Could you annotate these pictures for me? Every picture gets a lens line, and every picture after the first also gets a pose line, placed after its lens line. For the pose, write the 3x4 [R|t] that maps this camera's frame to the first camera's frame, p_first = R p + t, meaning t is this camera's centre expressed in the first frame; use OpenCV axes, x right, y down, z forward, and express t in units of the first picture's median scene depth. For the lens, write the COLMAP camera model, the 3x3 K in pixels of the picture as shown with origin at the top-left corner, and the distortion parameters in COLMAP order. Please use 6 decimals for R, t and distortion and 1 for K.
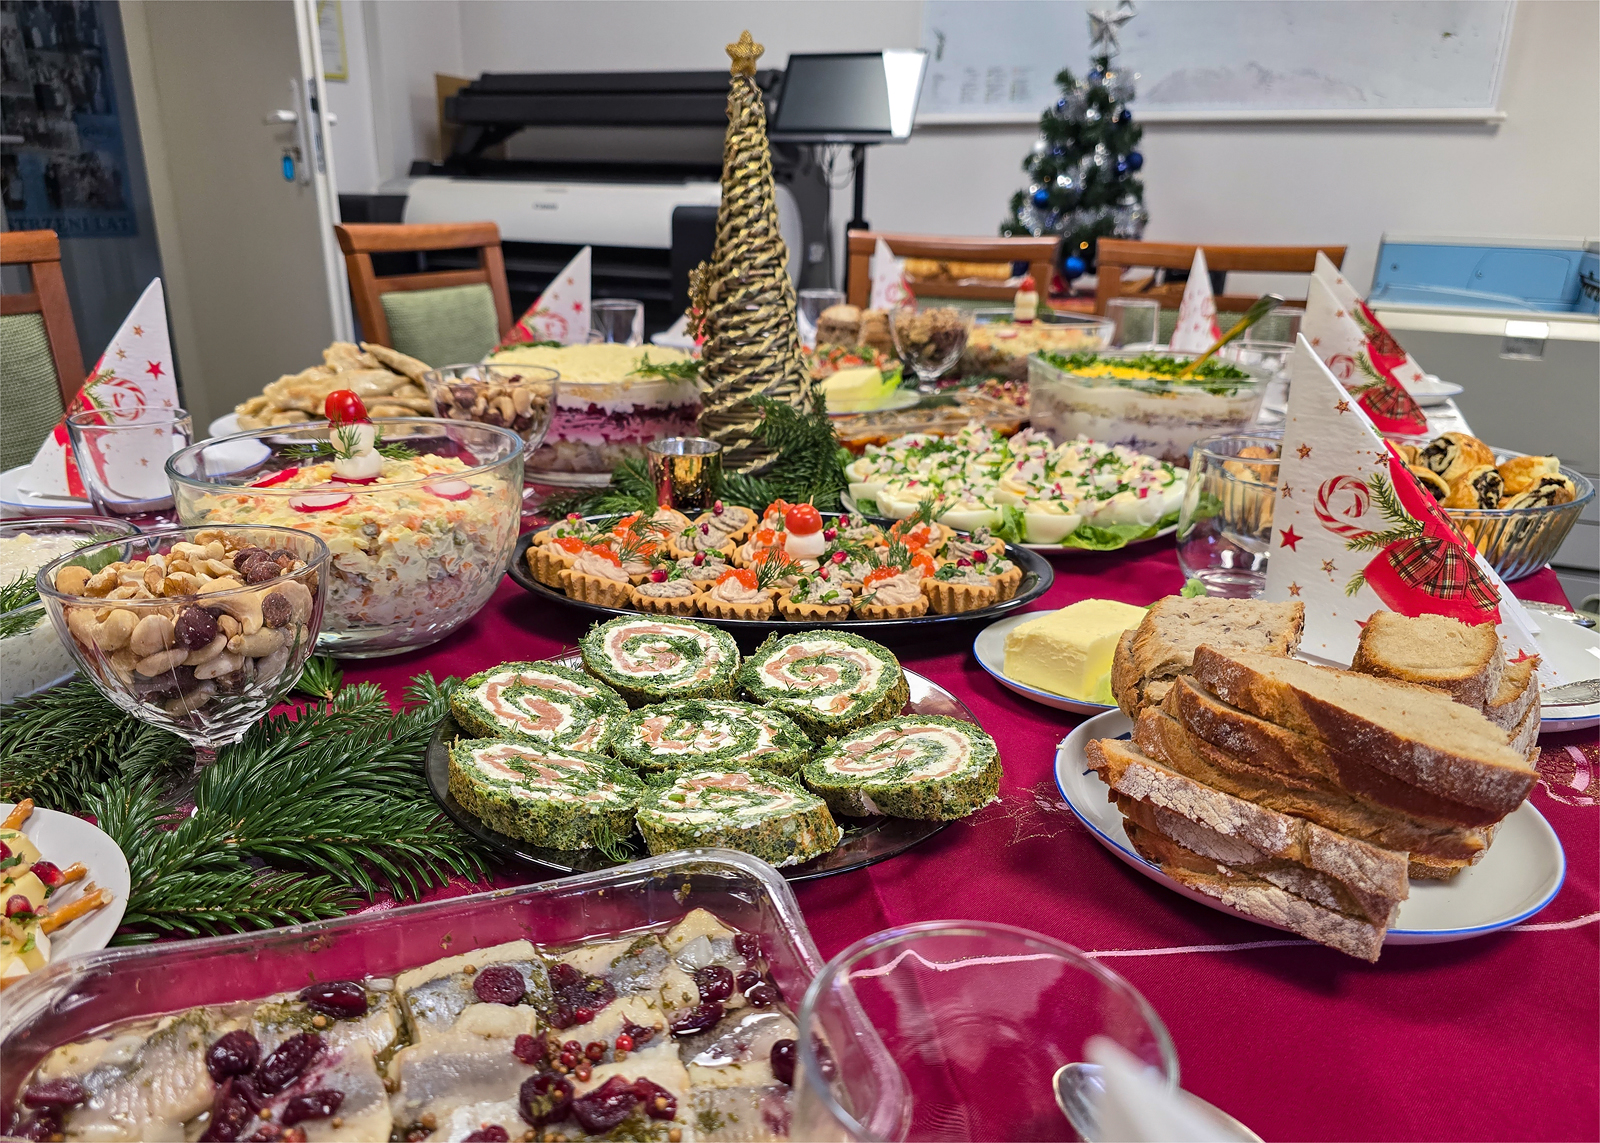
lens RADIAL K [[1170.6, 0, 796.2], [0, 1170.6, 626.0], [0, 0, 1]] dist [0.049348, -0.086075]
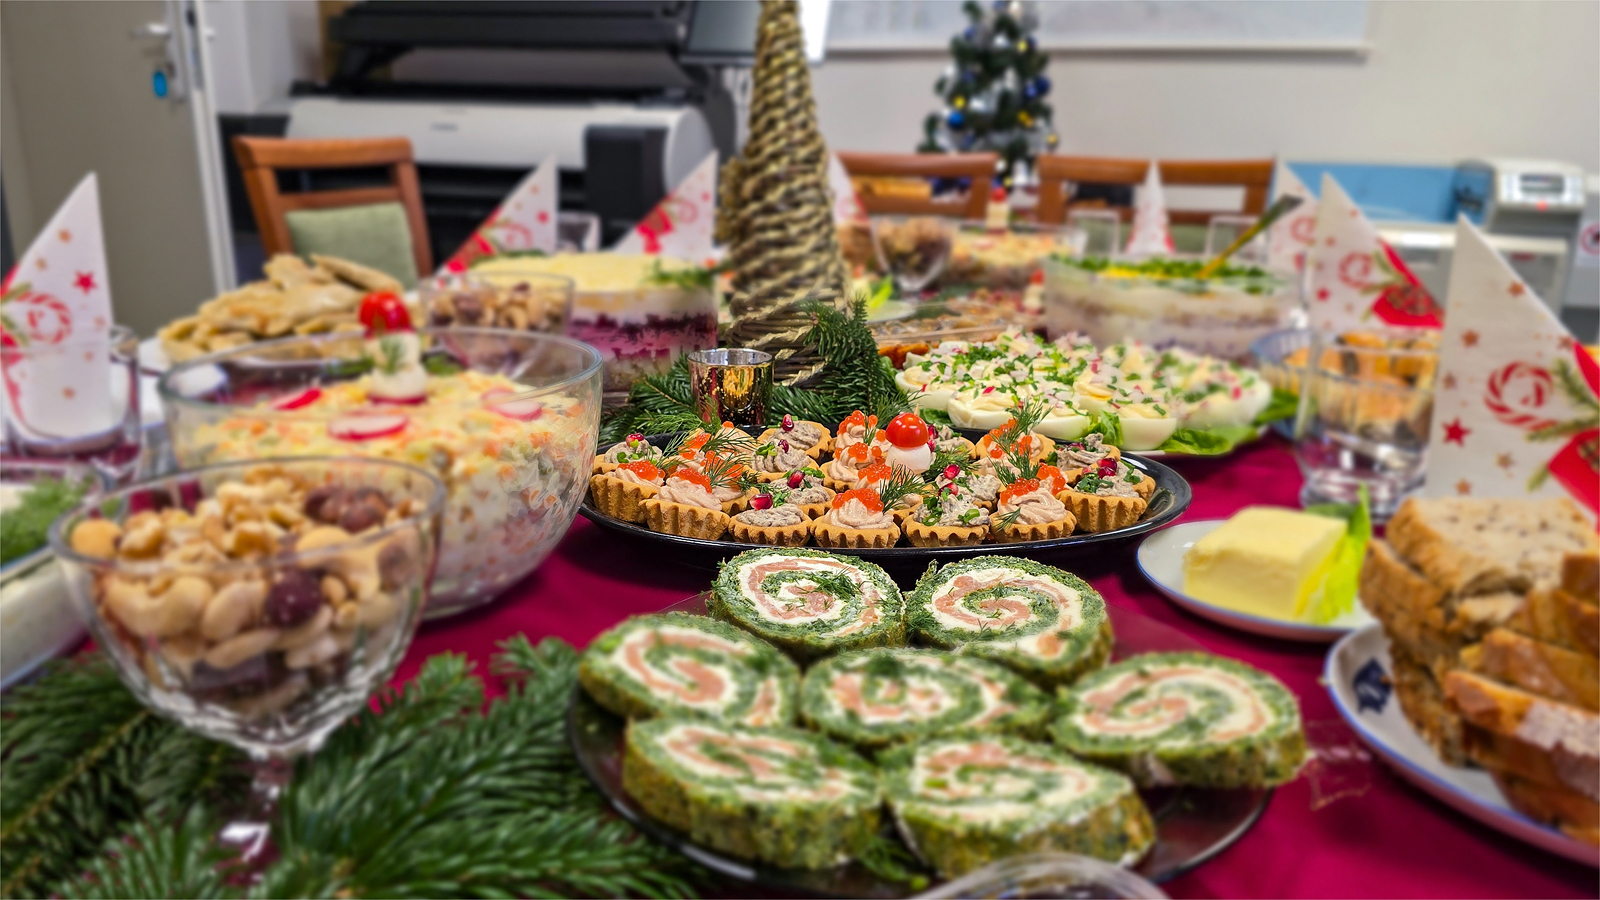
lens RADIAL K [[1166.2, 0, 848.9], [0, 1166.2, 450.2], [0, 0, 1]] dist [0.068782, -0.098317]
pose [[0.988782, -0.036501, 0.144834, -0.170321], [0.048445, 0.995632, -0.079812, -0.008962], [-0.141288, 0.085934, 0.986232, 0.143647]]
